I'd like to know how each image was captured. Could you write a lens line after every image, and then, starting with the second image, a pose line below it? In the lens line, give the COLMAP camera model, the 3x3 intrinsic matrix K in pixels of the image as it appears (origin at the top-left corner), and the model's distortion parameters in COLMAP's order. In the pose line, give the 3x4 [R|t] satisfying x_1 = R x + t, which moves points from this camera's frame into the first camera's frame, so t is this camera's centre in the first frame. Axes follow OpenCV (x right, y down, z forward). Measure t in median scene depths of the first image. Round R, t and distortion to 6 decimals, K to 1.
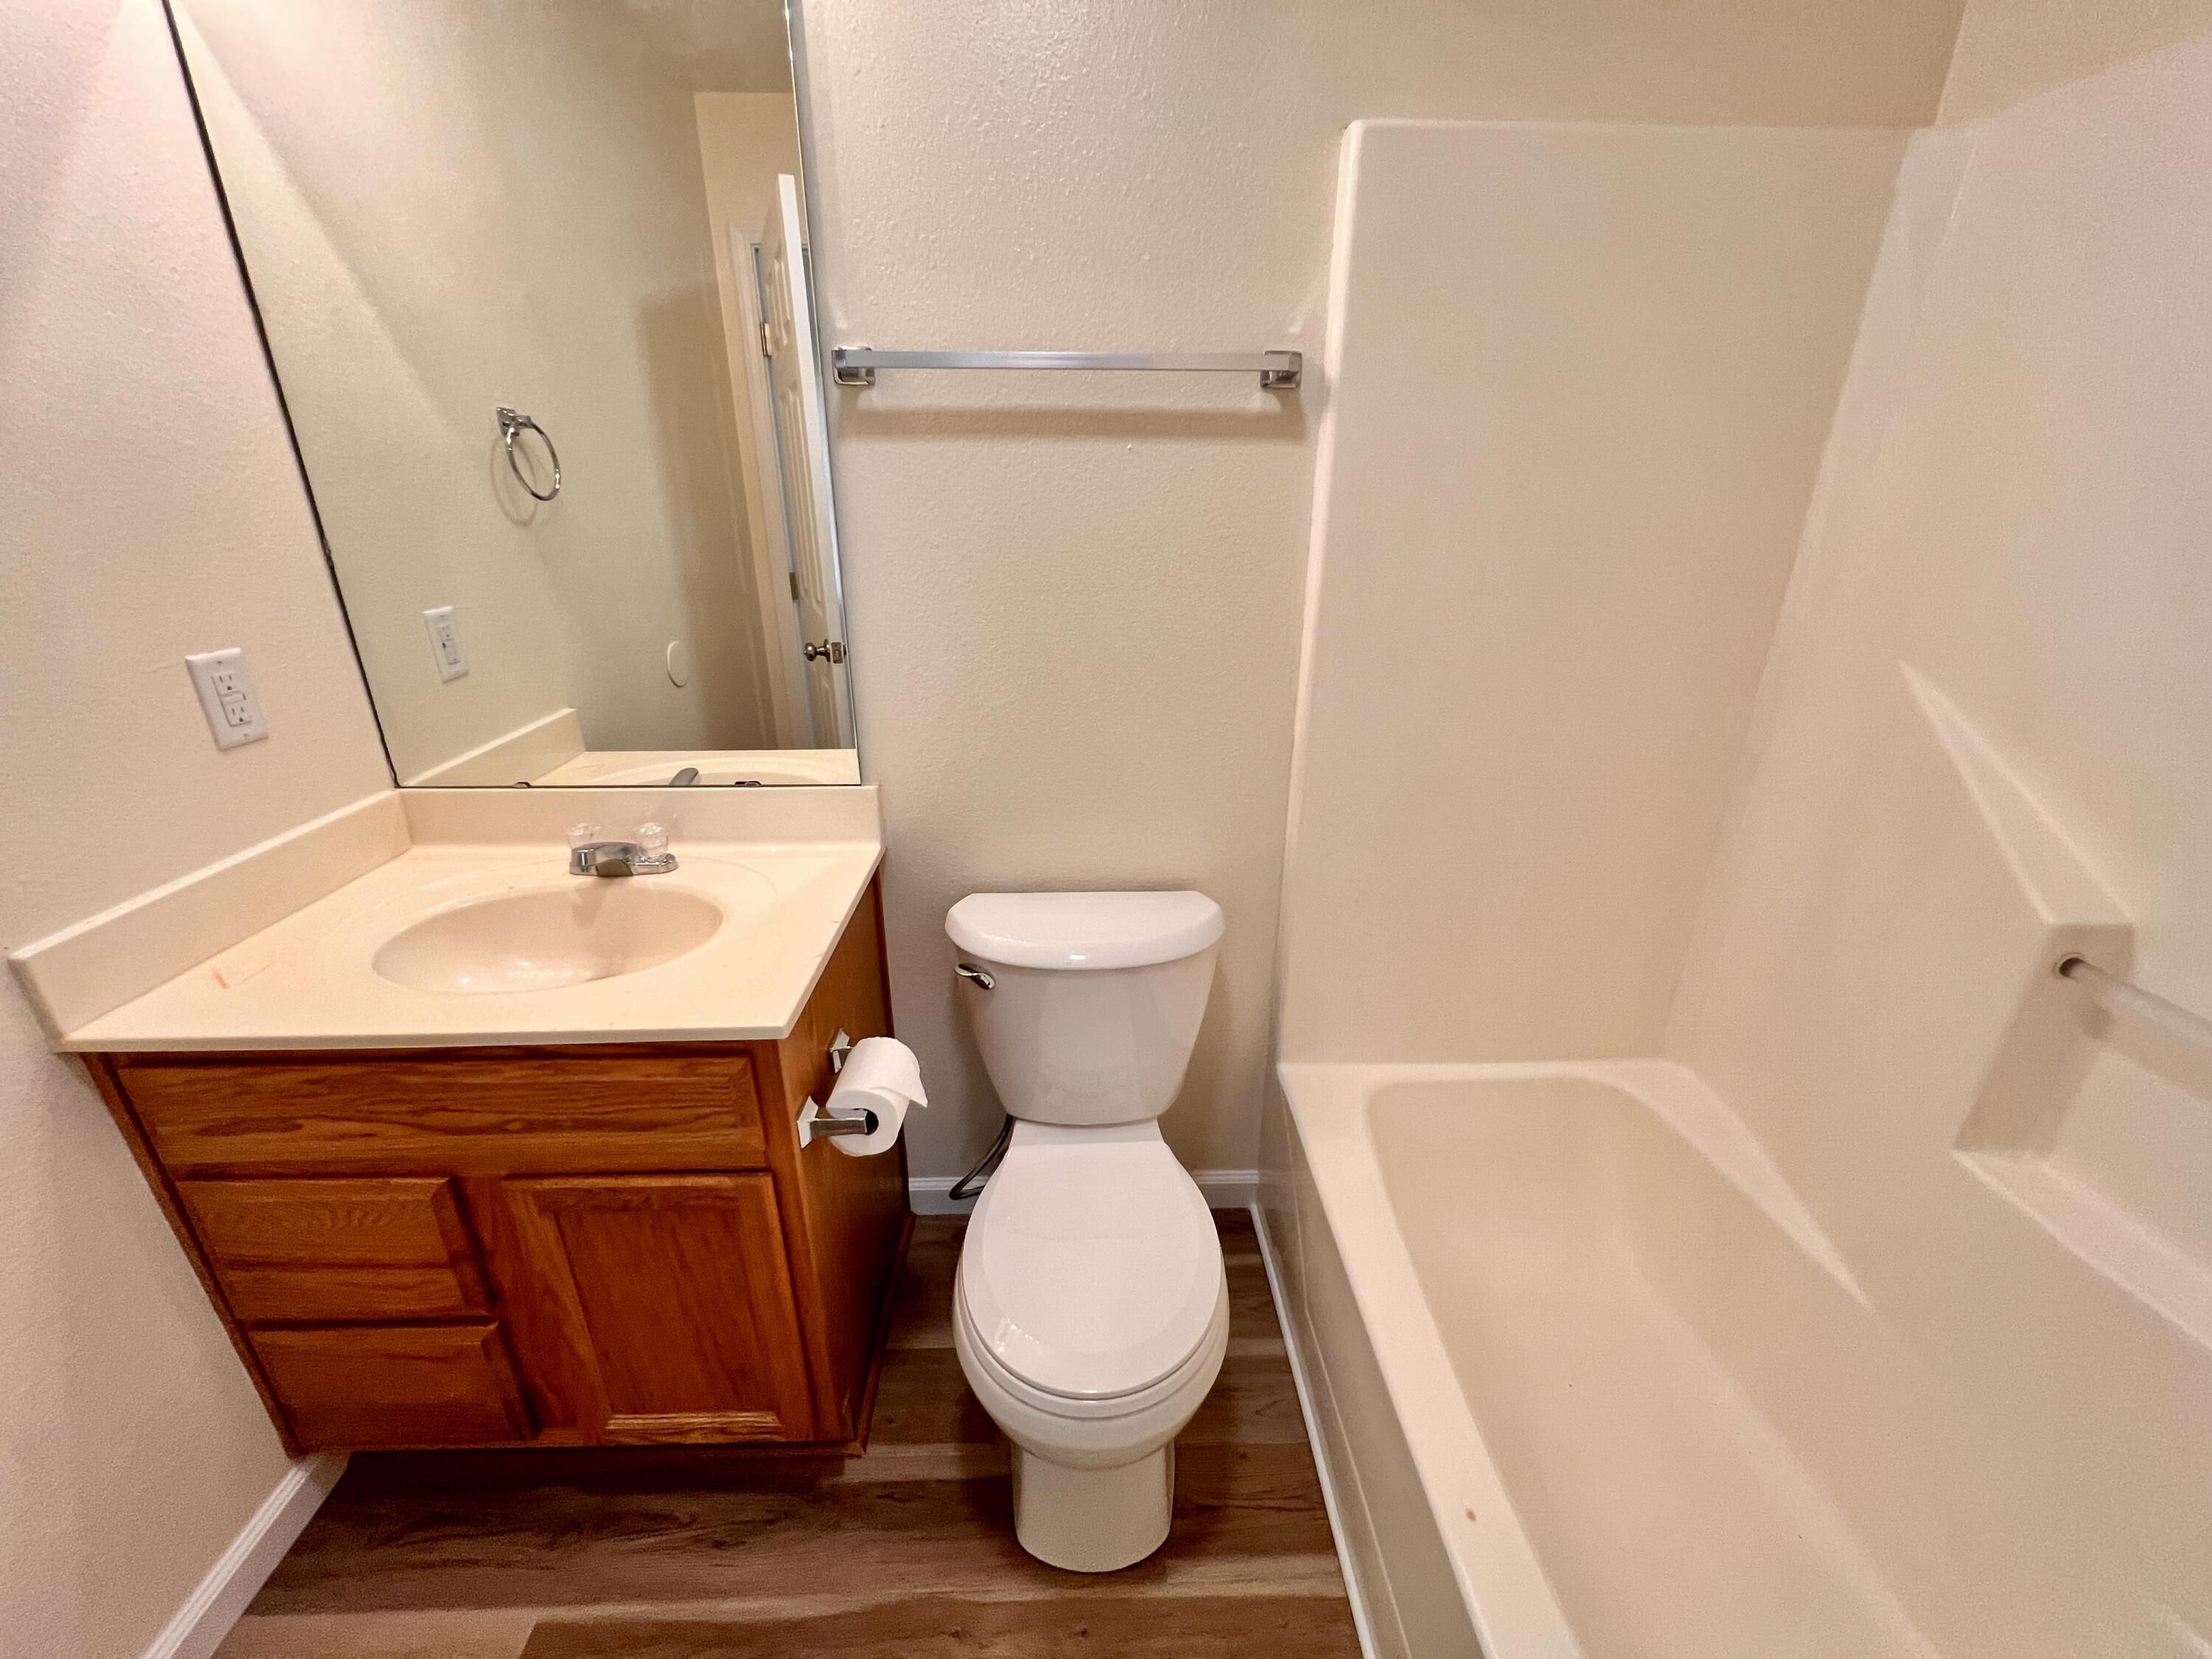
lens RADIAL K [[888.5, 0, 1106.0], [0, 888.5, 829.5], [0, 0, 1]] dist [-0.000404, -0.000086]
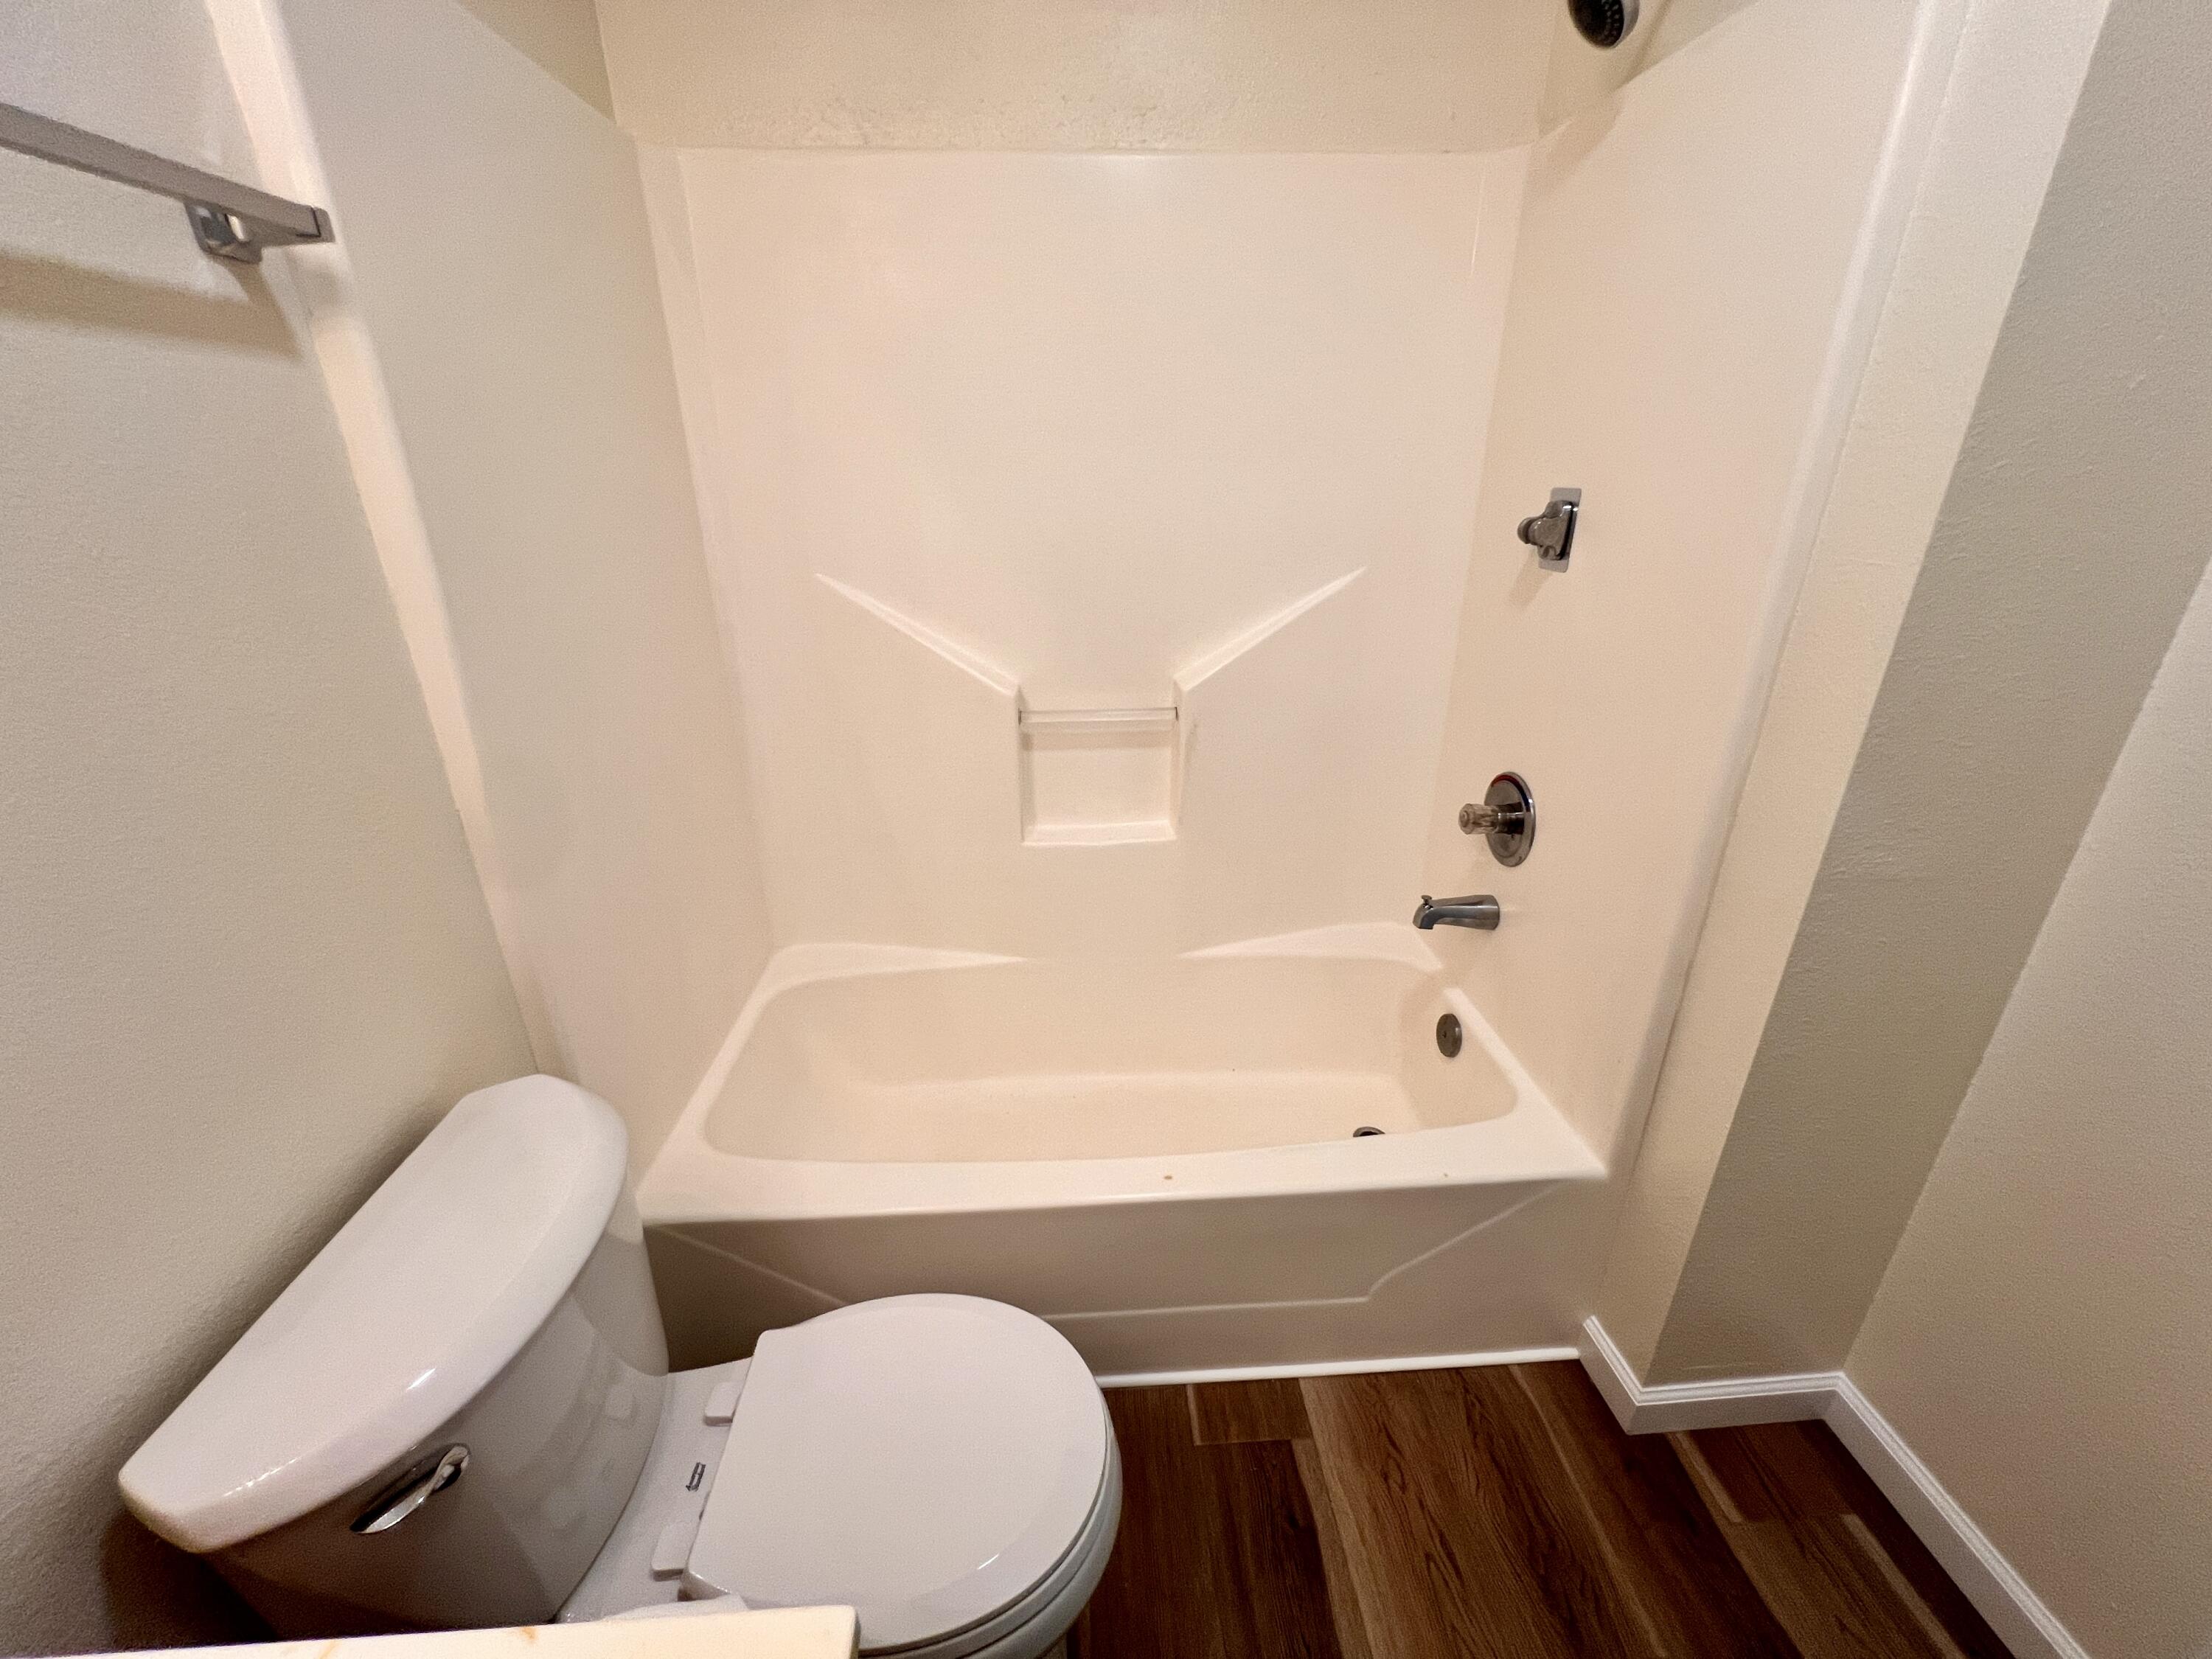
lens RADIAL K [[888.5, 0, 1106.0], [0, 888.5, 829.5], [0, 0, 1]] dist [-0.000404, -0.000086]
pose [[-0.017783, -0.393605, 0.919107, -0.511055], [0.367061, 0.852495, 0.372181, -0.198215], [-0.930027, 0.343987, 0.129317, 0.555464]]
